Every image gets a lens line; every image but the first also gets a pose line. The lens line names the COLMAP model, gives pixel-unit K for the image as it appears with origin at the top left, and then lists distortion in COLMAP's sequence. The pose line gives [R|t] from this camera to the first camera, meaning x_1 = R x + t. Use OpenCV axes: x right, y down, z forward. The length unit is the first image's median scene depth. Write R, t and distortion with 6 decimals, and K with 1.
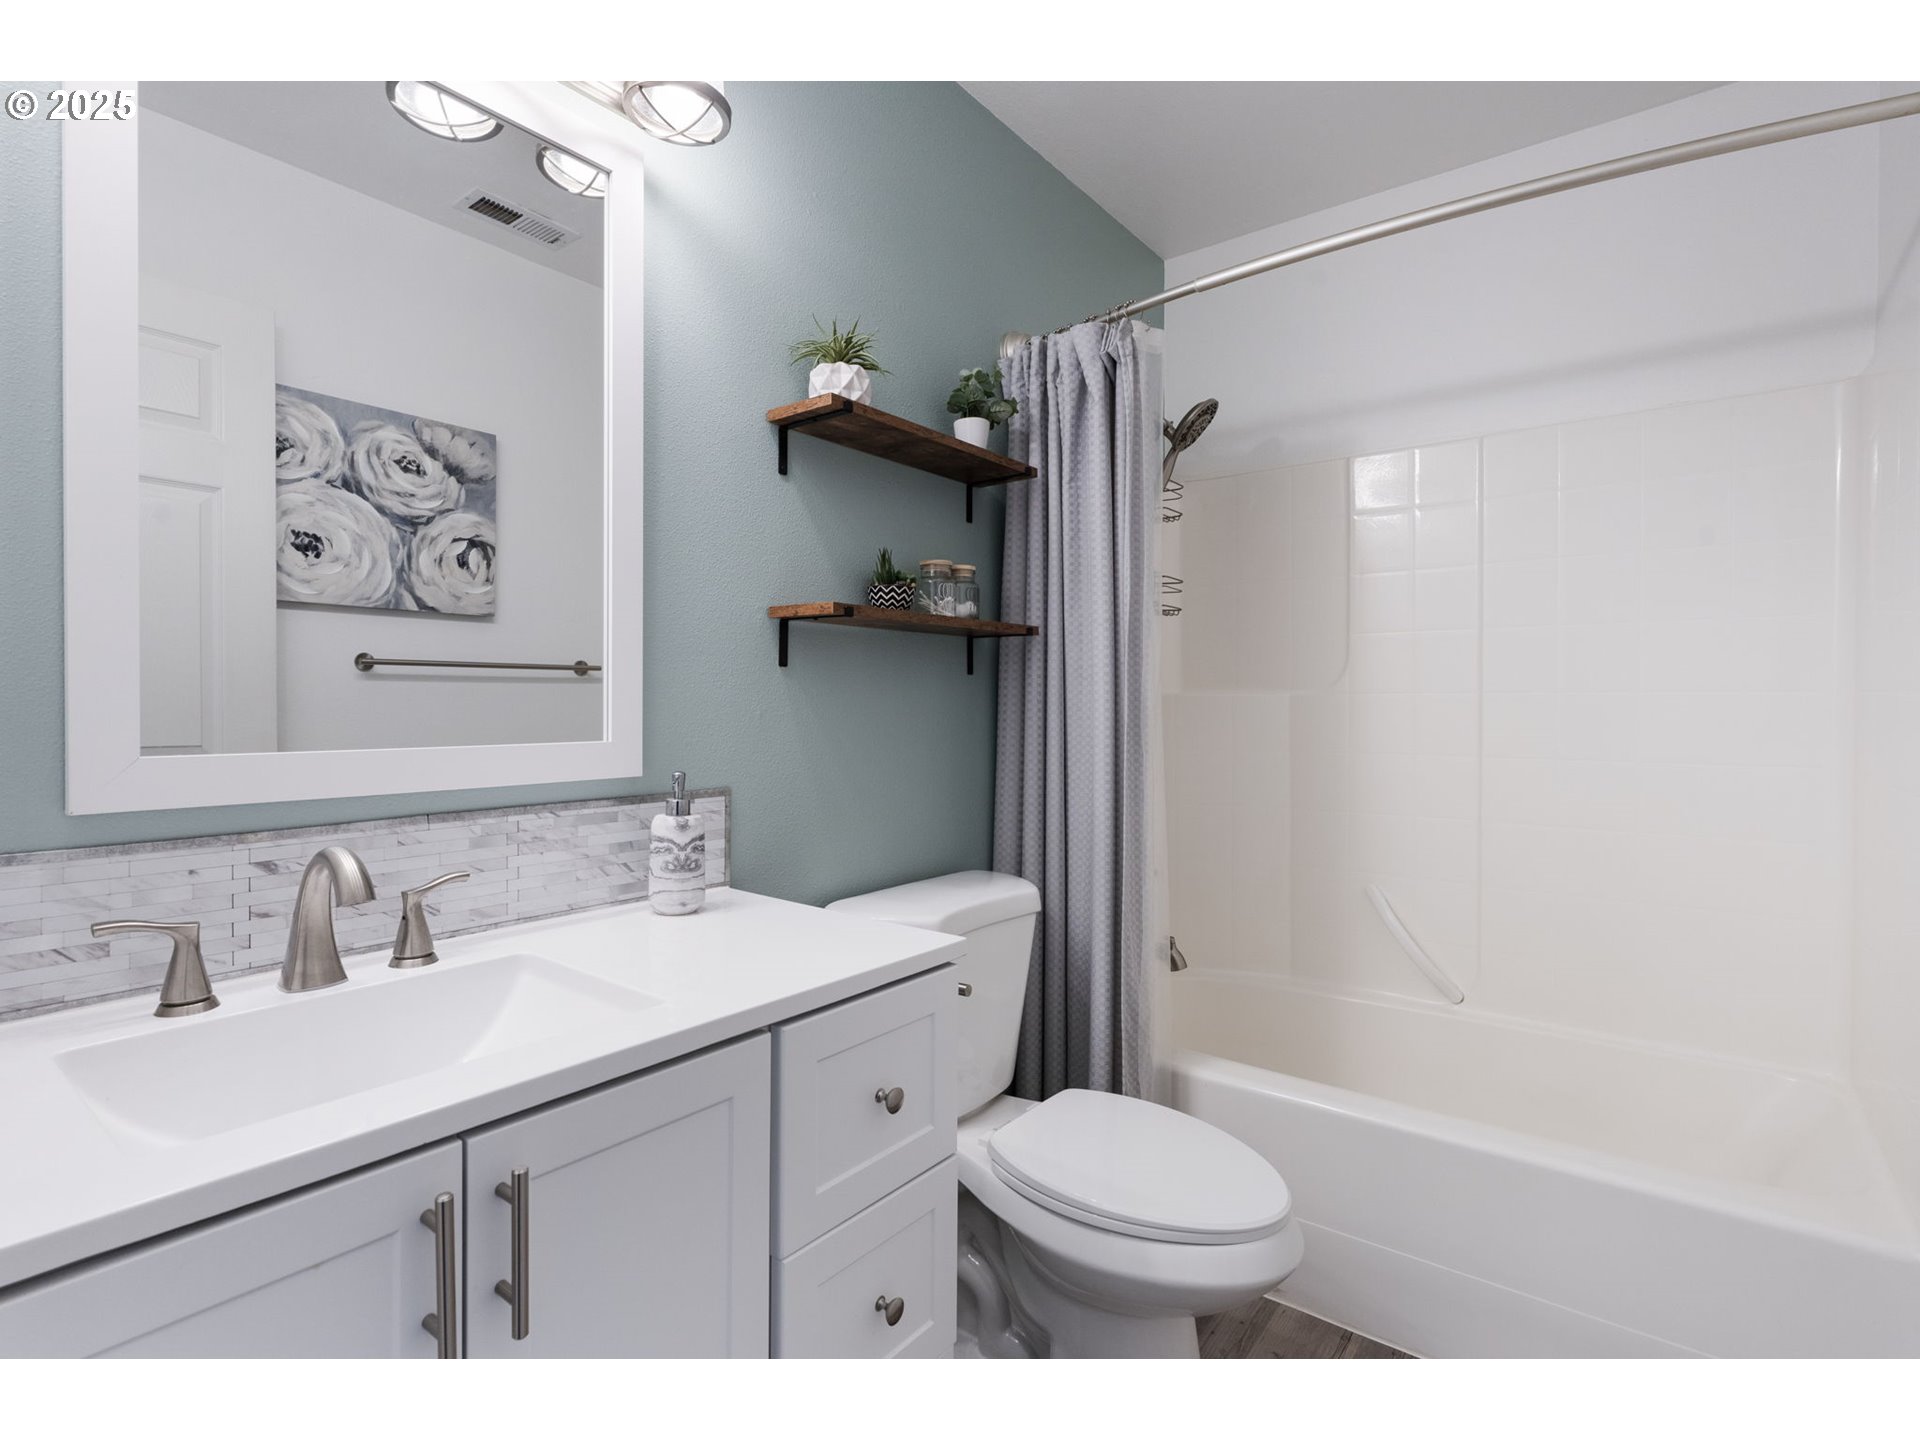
lens RADIAL K [[926.9, 0, 961.9], [0, 926.9, 717.4], [0, 0, 1]] dist [0.001786, -0.000112]
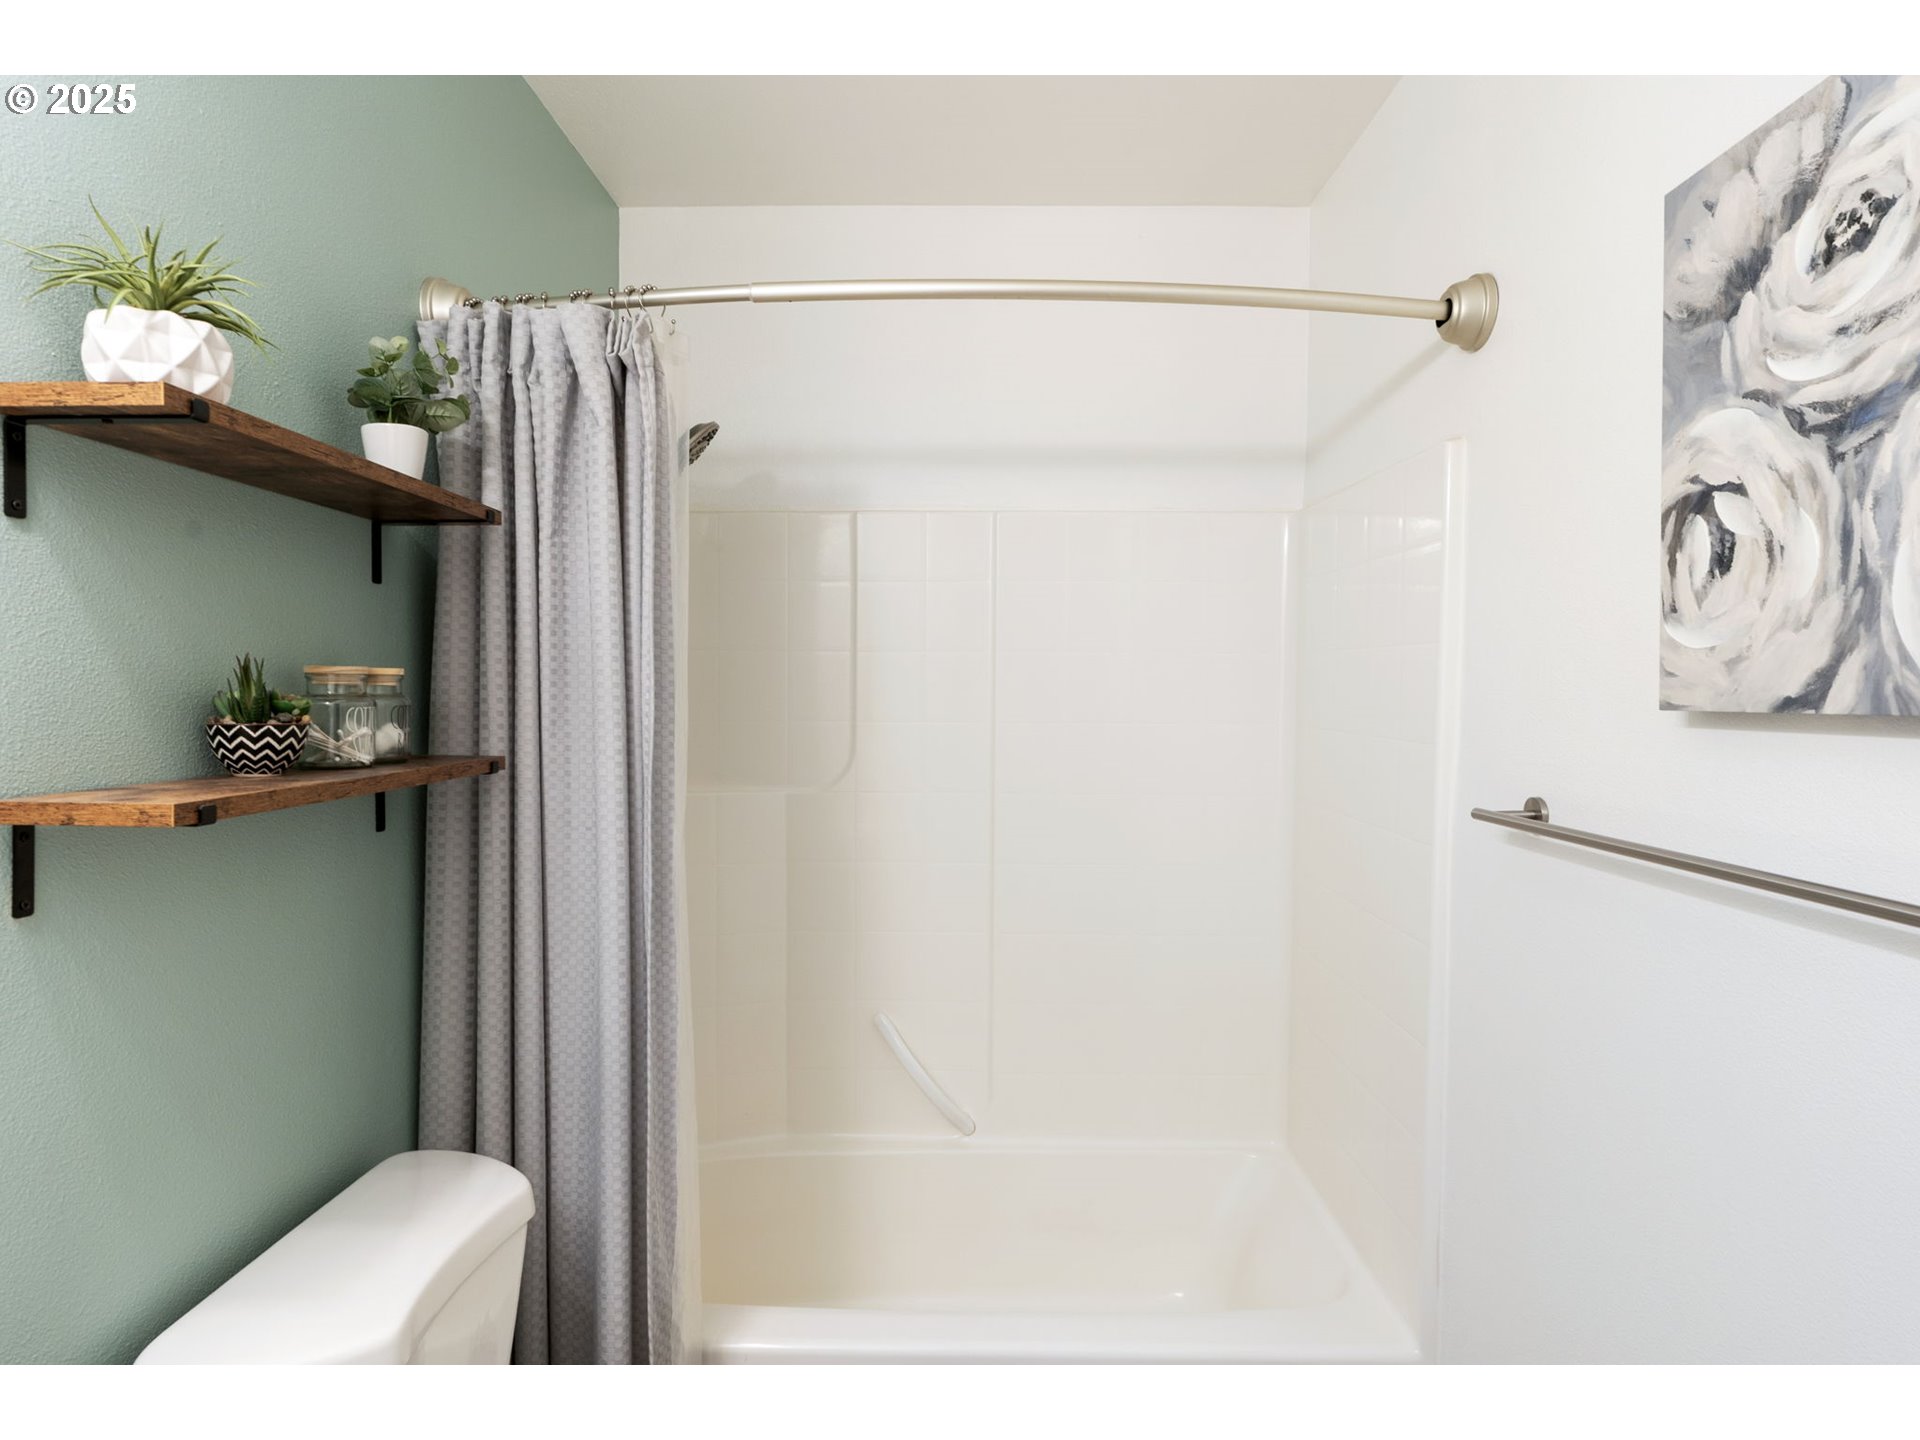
lens RADIAL K [[1059.4, 0, 955.1], [0, 1059.4, 727.3], [0, 0, 1]] dist [-0.002567, -0.002057]
pose [[0.801944, -0.014267, 0.597228, -0.105716], [0.002121, 0.999776, 0.021035, -0.132374], [-0.597395, -0.015602, 0.801795, 0.219503]]
